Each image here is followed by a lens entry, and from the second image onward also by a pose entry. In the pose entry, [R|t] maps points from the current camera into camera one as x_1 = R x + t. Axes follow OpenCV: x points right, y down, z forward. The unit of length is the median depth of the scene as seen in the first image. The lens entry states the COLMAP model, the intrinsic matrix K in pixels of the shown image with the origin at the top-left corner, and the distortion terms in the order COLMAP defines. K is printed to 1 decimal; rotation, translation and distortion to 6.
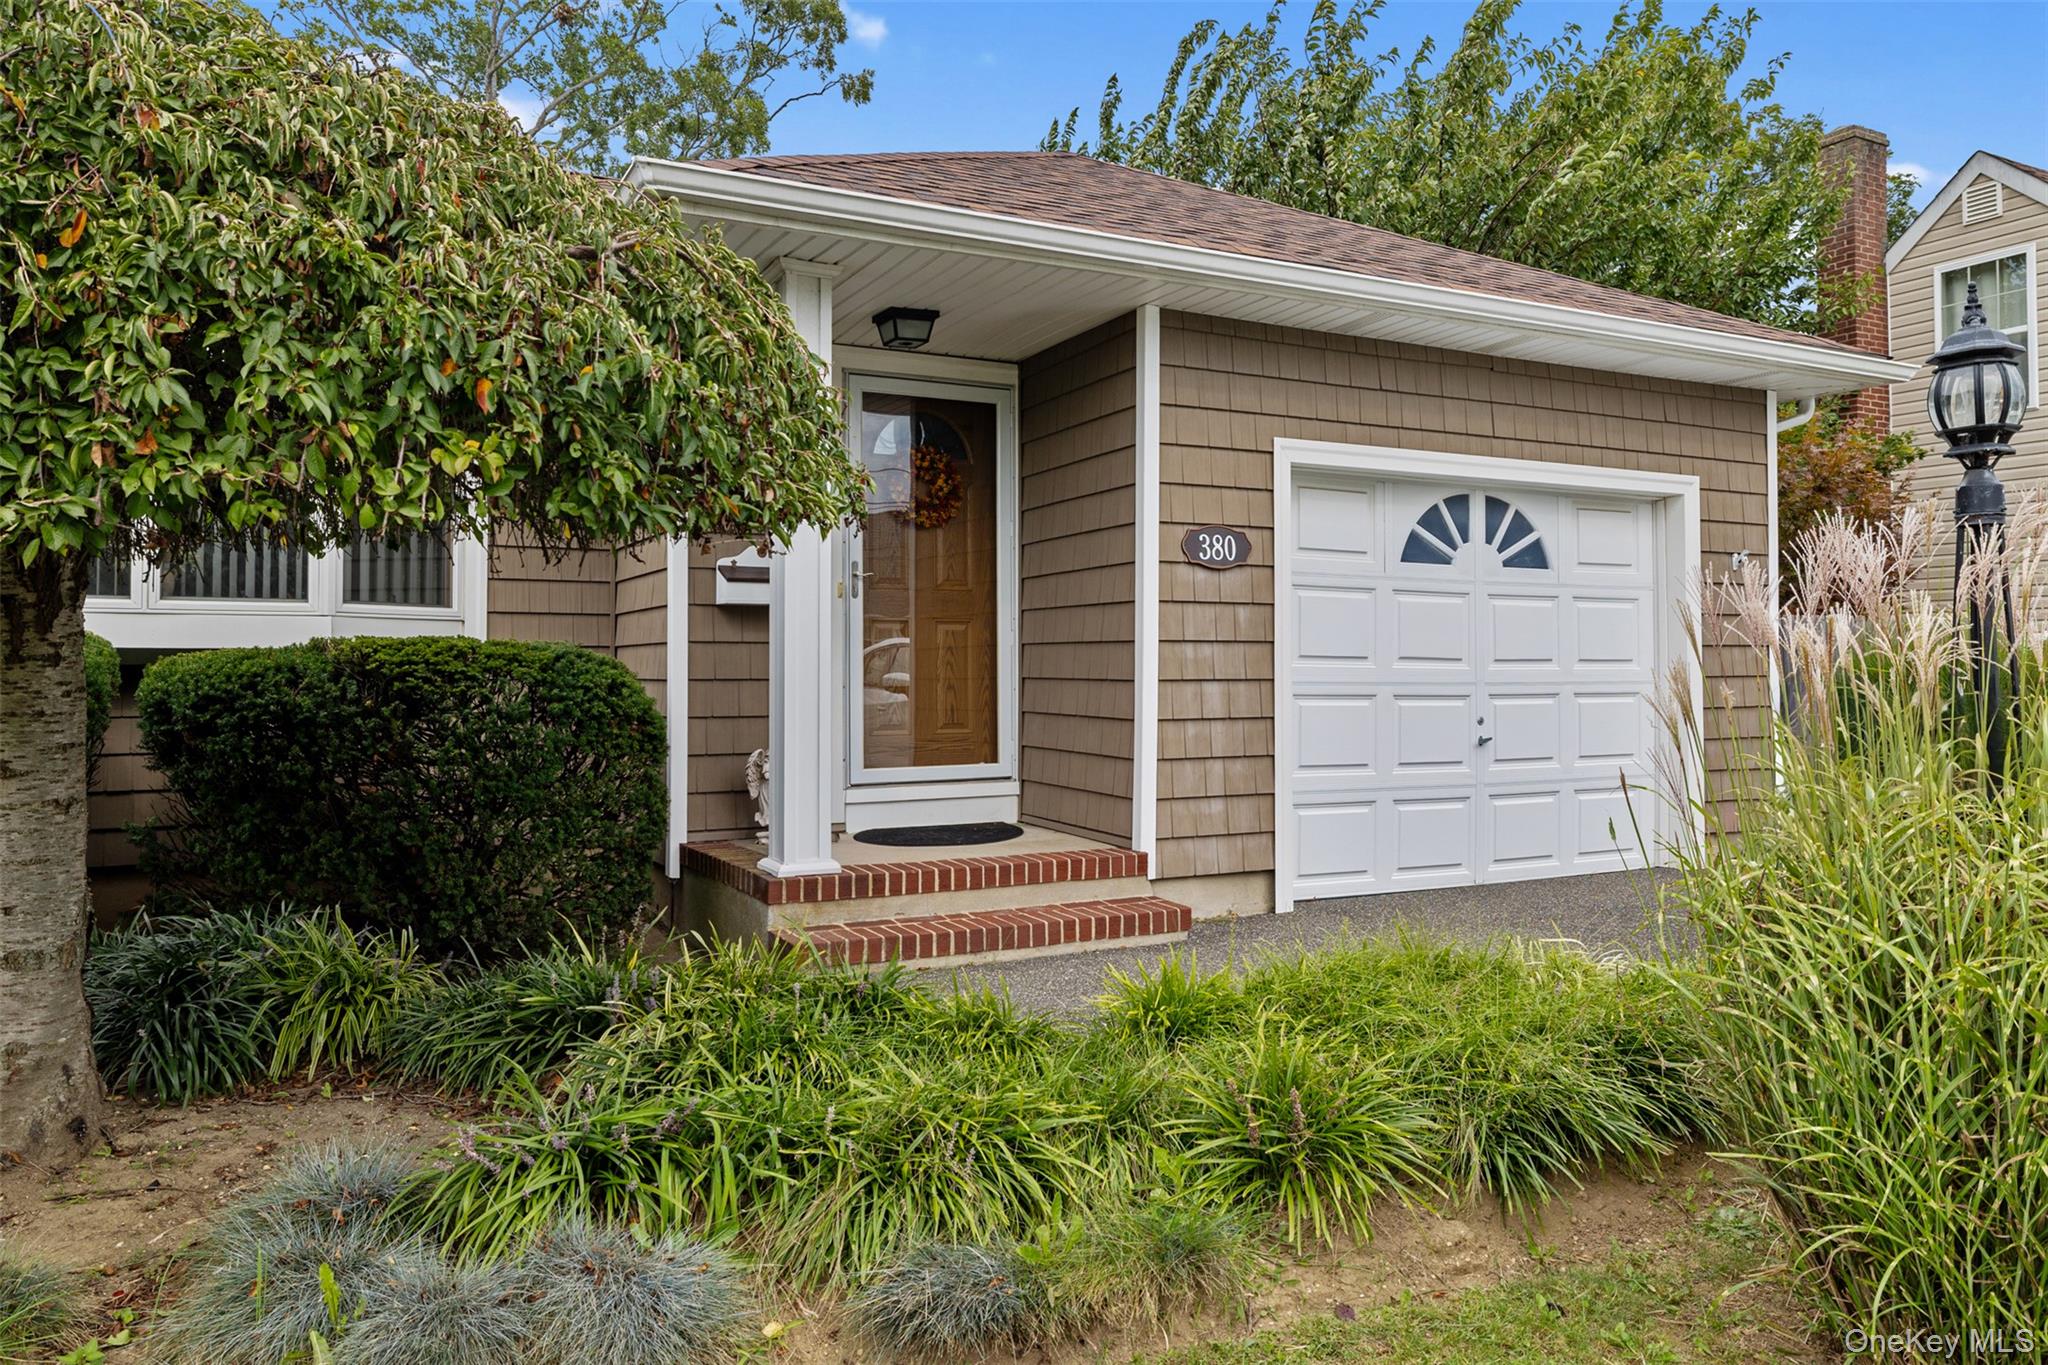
lens RADIAL K [[1352.5, 0, 1023.8], [0, 1352.5, 675.7], [0, 0, 1]] dist [-0.019904, -0.002302]
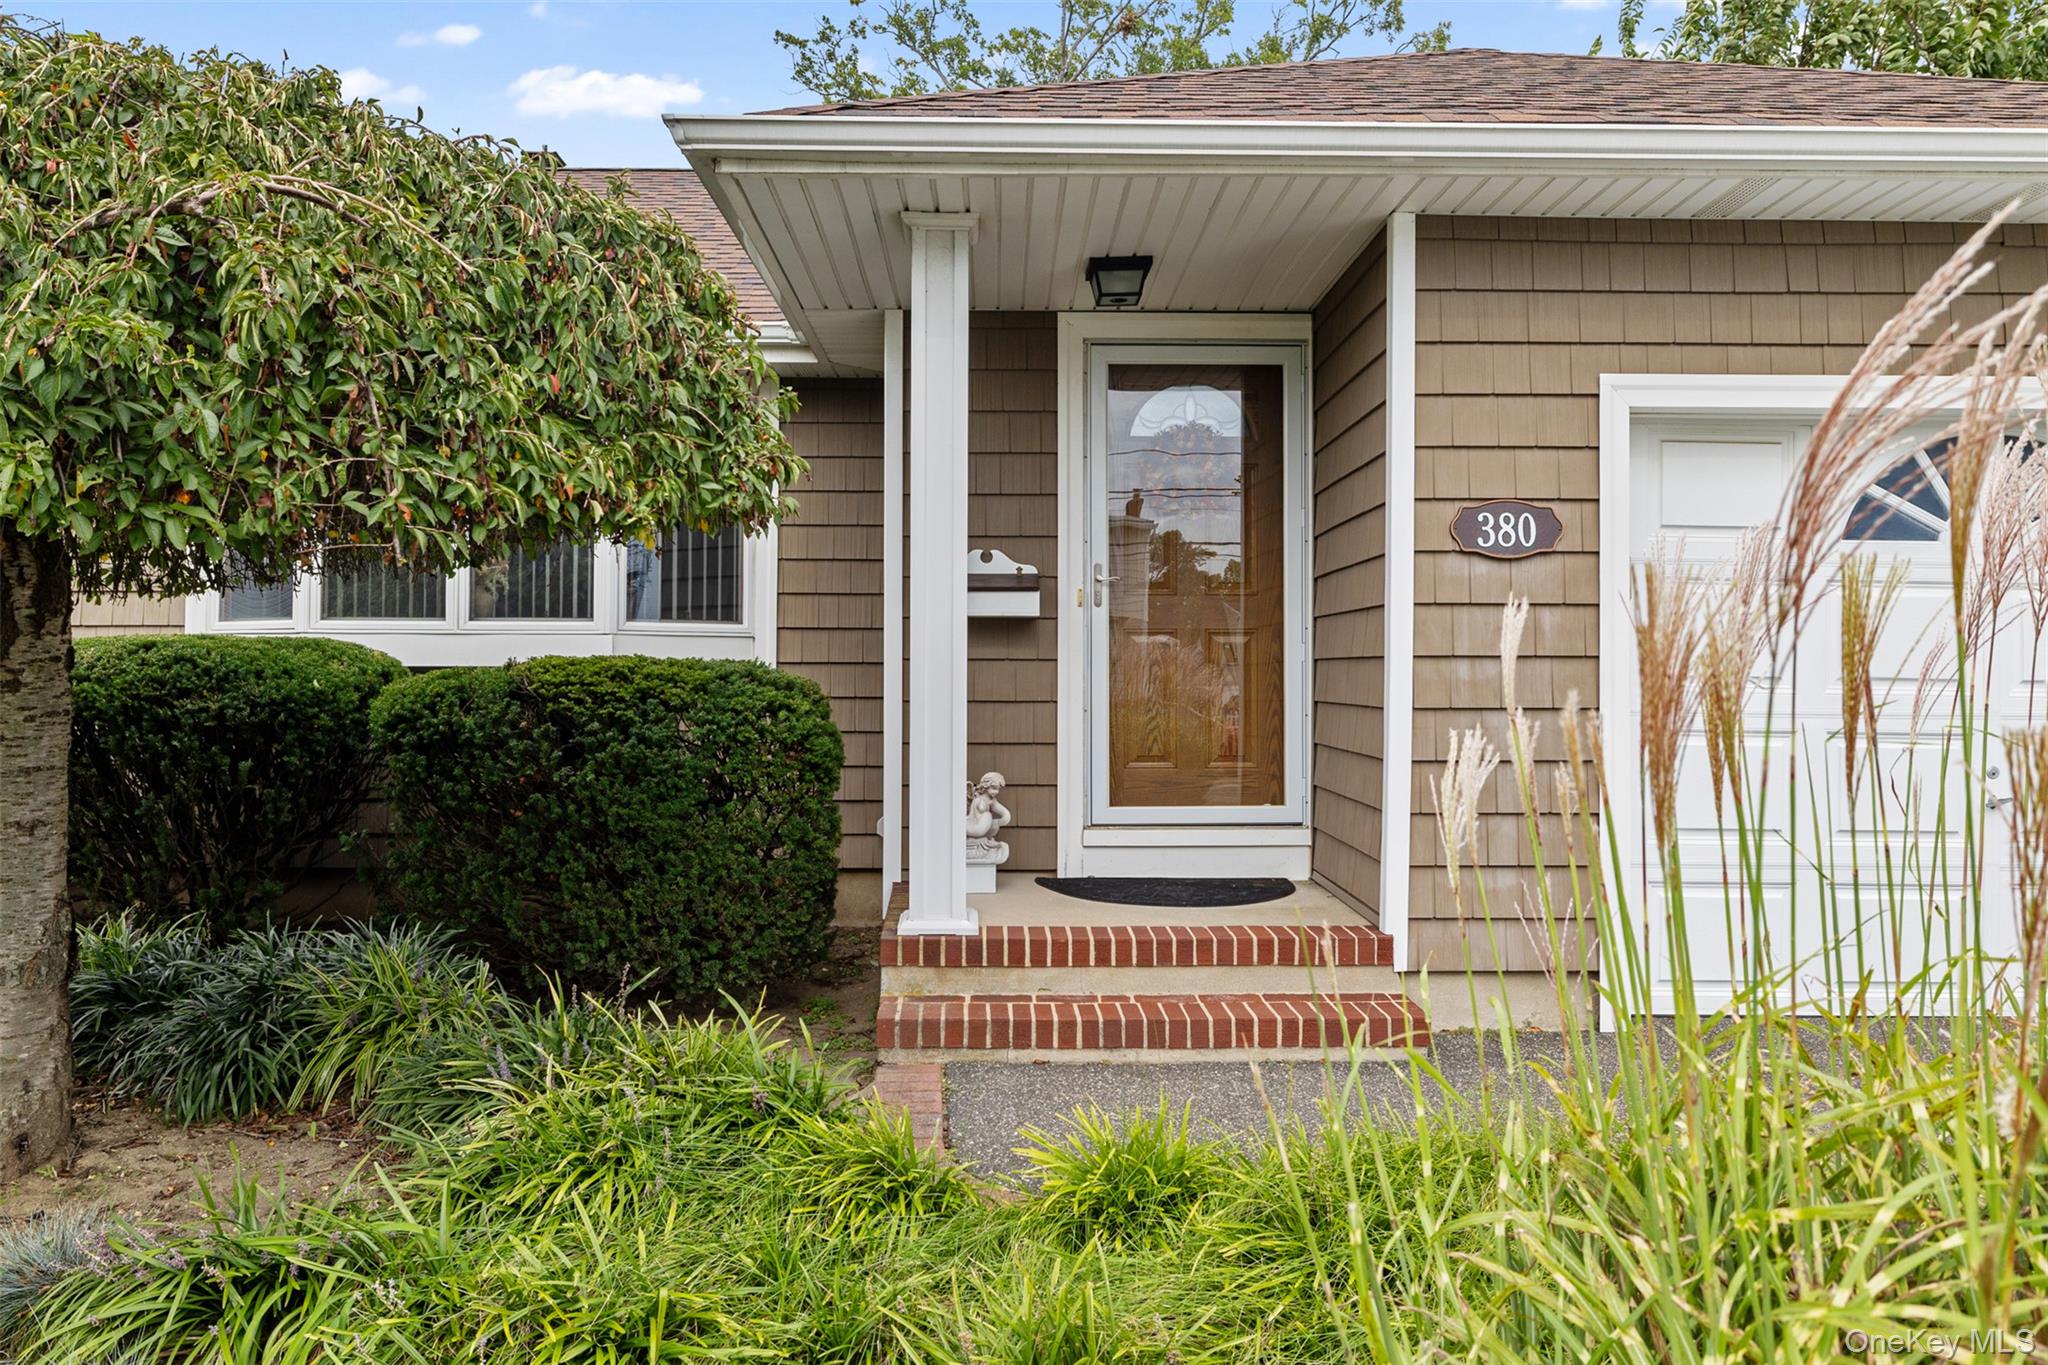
lens RADIAL K [[1402.0, 0, 1020.0], [0, 1402.0, 689.4], [0, 0, 1]] dist [-0.005735, -0.023376]
pose [[0.905479, 0.005775, -0.424352, 0.229254], [-0.004861, 0.999983, 0.003236, -0.008703], [0.424363, -0.000868, 0.905492, 0.194475]]
